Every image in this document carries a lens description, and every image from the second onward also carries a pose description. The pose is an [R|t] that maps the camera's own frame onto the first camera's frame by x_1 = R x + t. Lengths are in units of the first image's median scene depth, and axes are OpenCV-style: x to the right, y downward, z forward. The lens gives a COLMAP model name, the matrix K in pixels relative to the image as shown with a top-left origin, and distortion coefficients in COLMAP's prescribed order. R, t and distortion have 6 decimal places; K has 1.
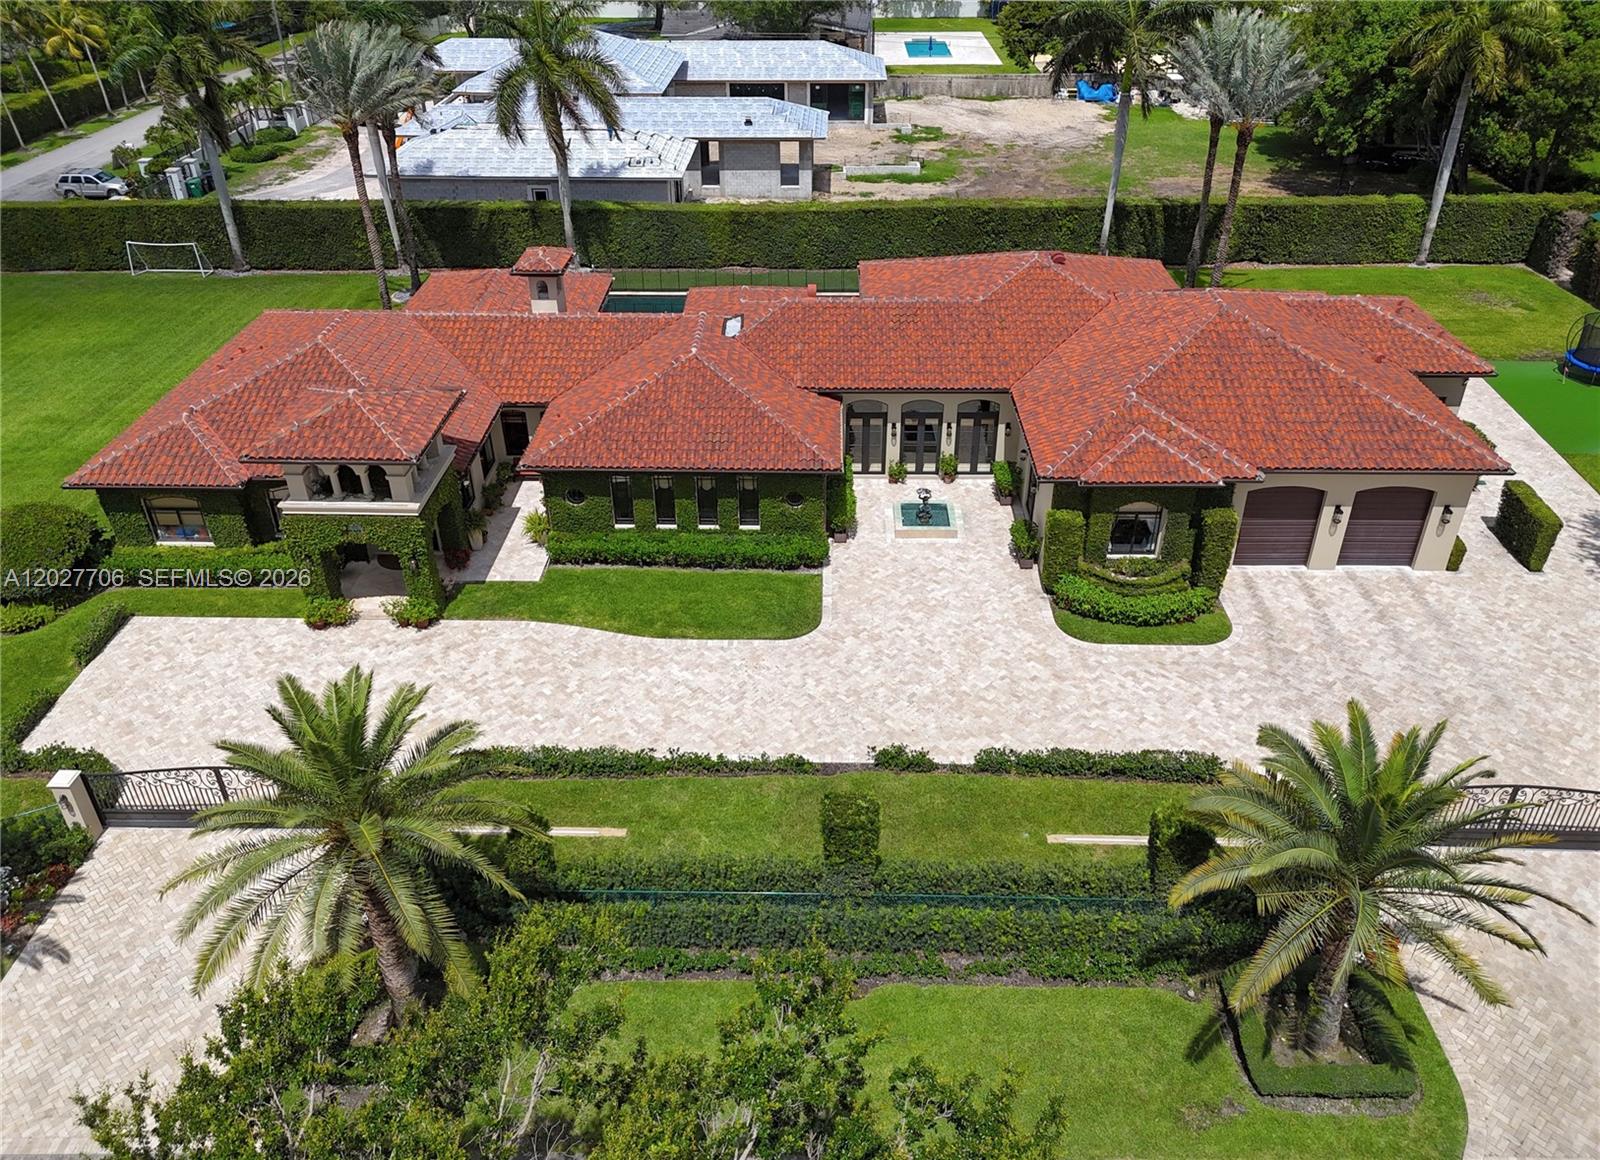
lens RADIAL K [[1177.8, 0, 798.3], [0, 1177.8, 574.0], [0, 0, 1]] dist [0.049526, -0.001259]
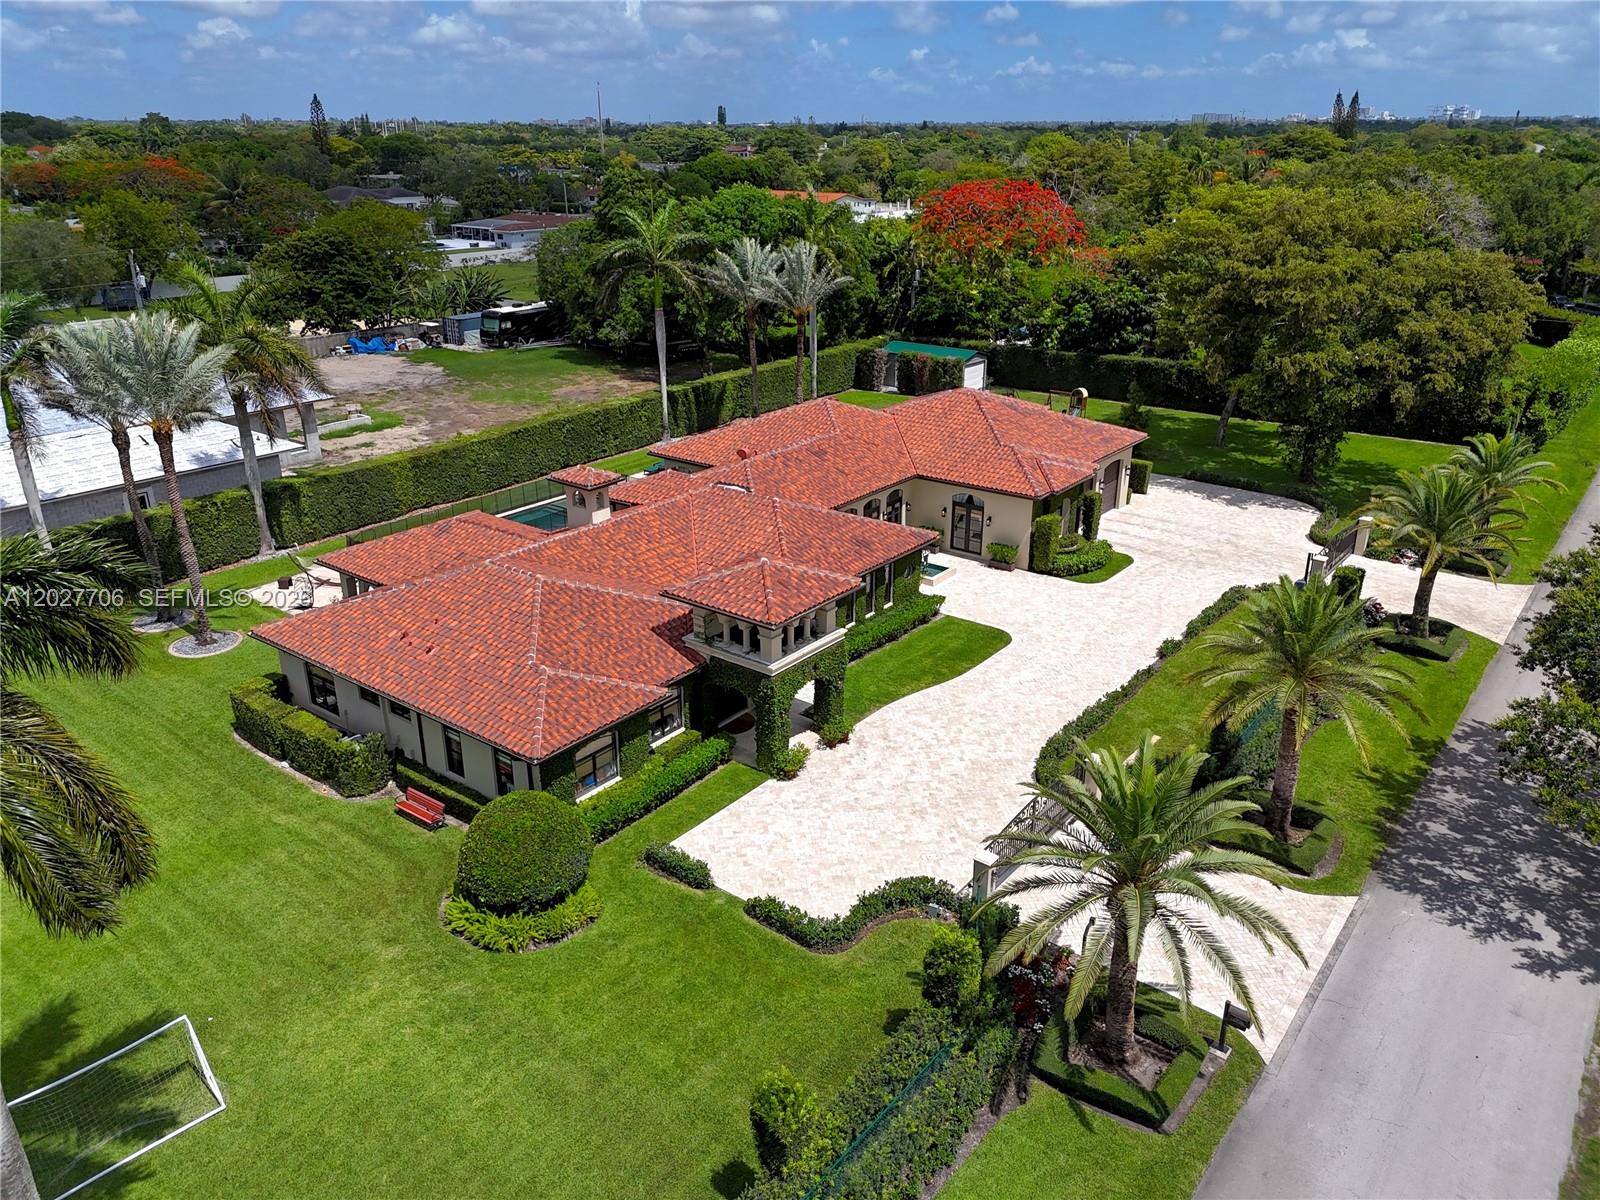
lens RADIAL K [[1173.9, 0, 809.6], [0, 1173.9, 604.3], [0, 0, 1]] dist [0.036337, -0.018793]
pose [[0.593345, -0.297830, 0.747823, -1.141180], [0.429052, 0.903075, 0.019239, -0.111280], [-0.681070, 0.309439, 0.663619, 0.222765]]
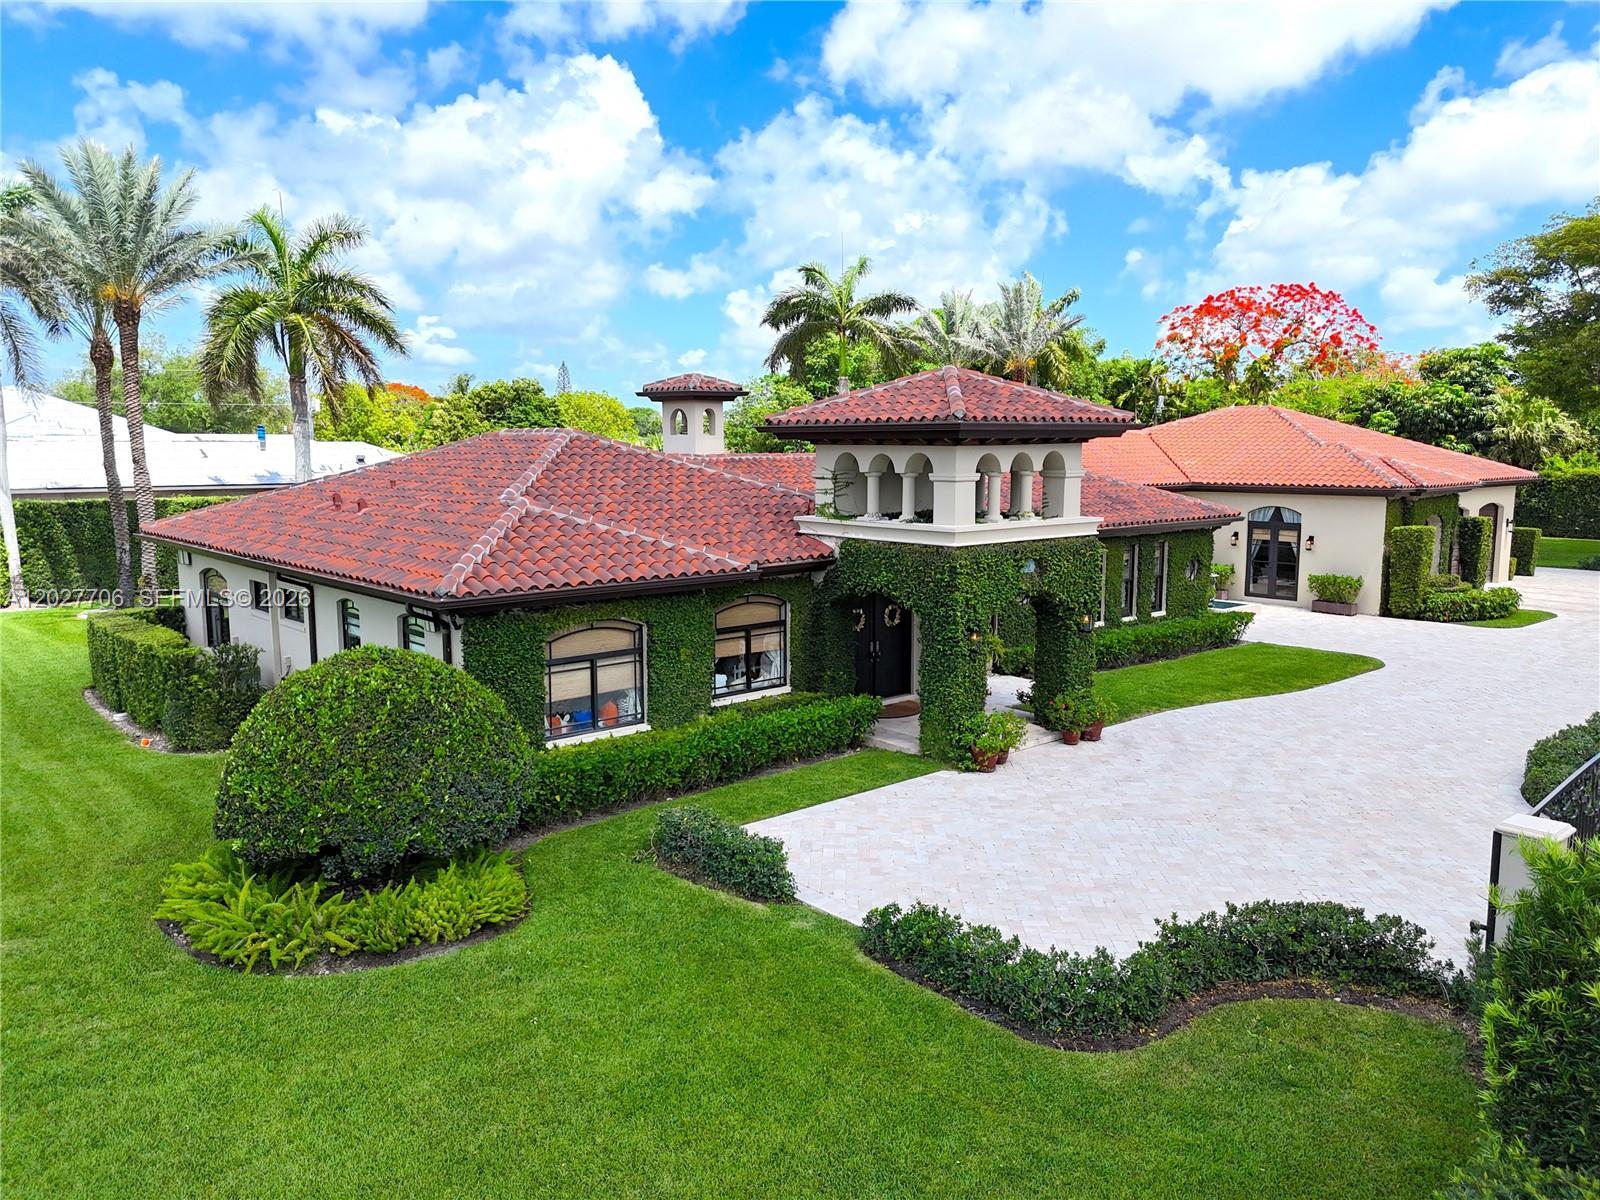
lens RADIAL K [[1173.9, 0, 800.0], [0, 1173.9, 597.0], [0, 0, 1]] dist [0.036337, -0.018793]
pose [[0.734736, -0.083798, 0.673157, -0.815003], [0.366911, 0.883747, -0.290462, 0.098427], [-0.570560, 0.460401, 0.680067, 0.641537]]
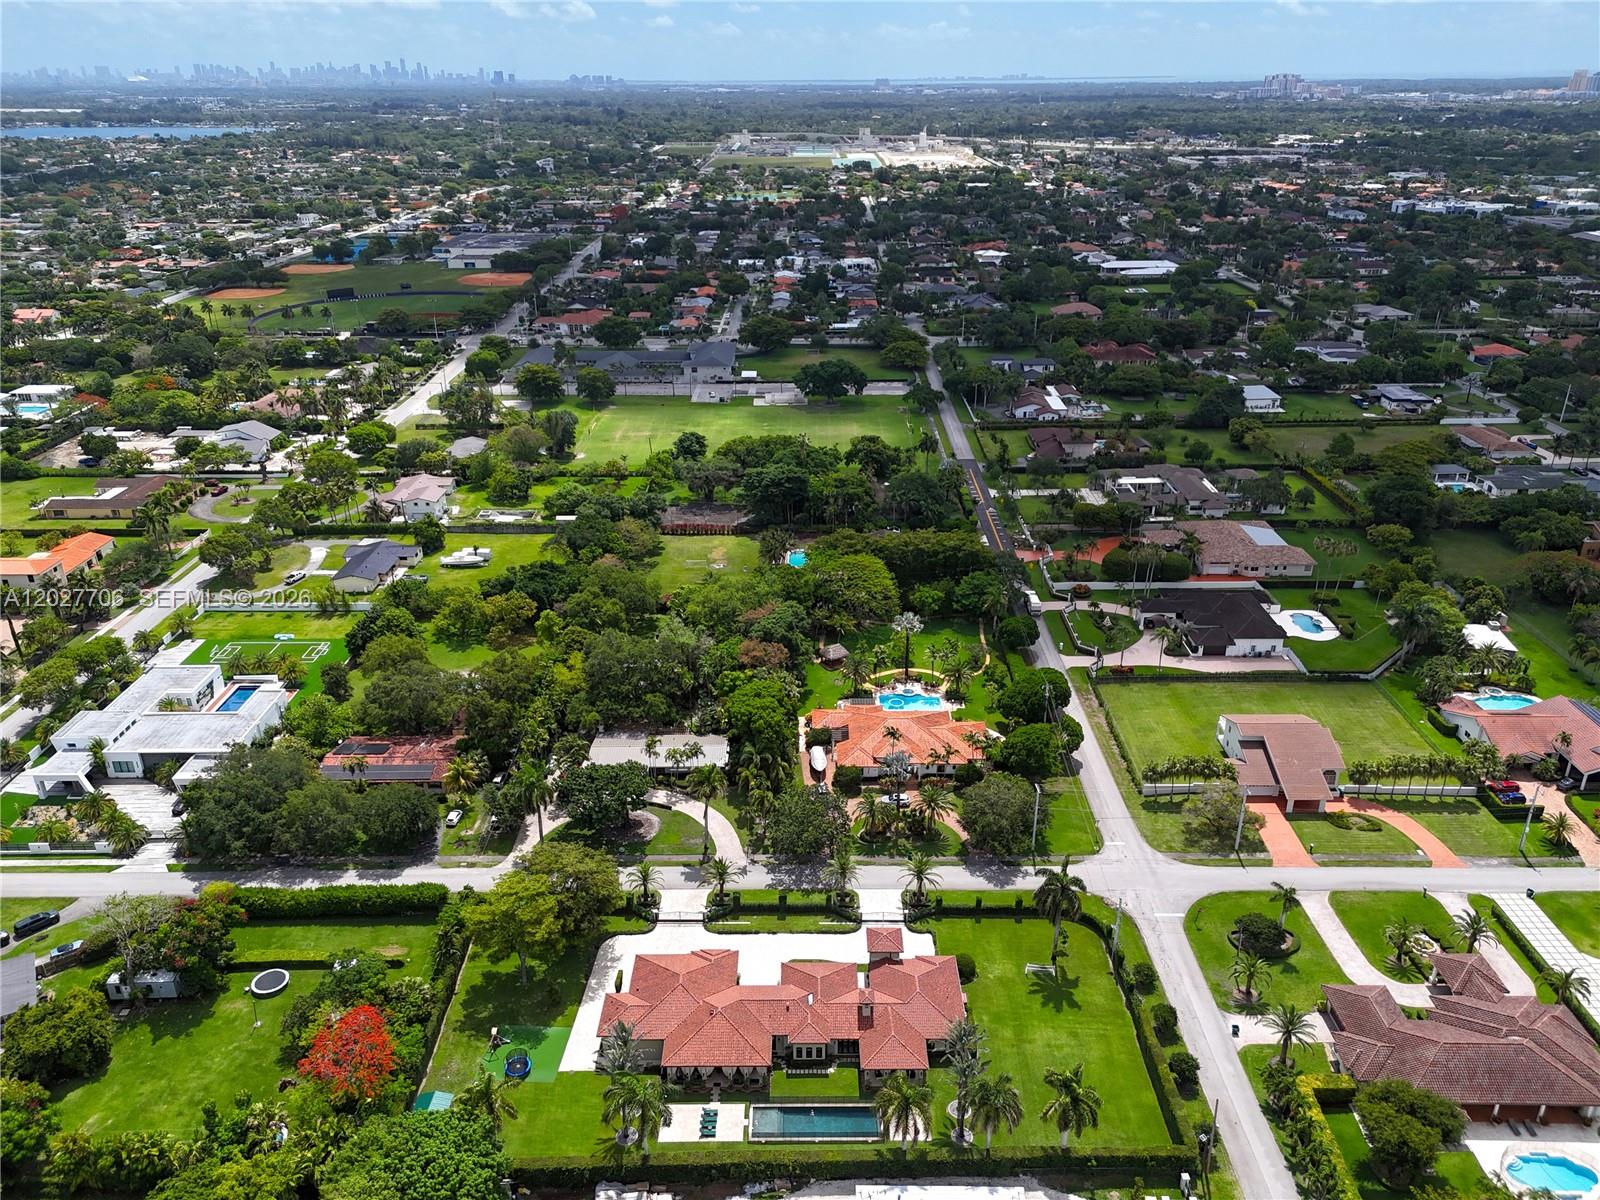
lens RADIAL K [[1173.9, 0, 796.3], [0, 1173.9, 600.5], [0, 0, 1]] dist [0.036337, -0.018793]
pose [[-0.999820, 0.016568, -0.009245, 0.001112], [0.001403, 0.550512, 0.834826, -4.572728], [0.018921, 0.834663, -0.550436, 2.338177]]
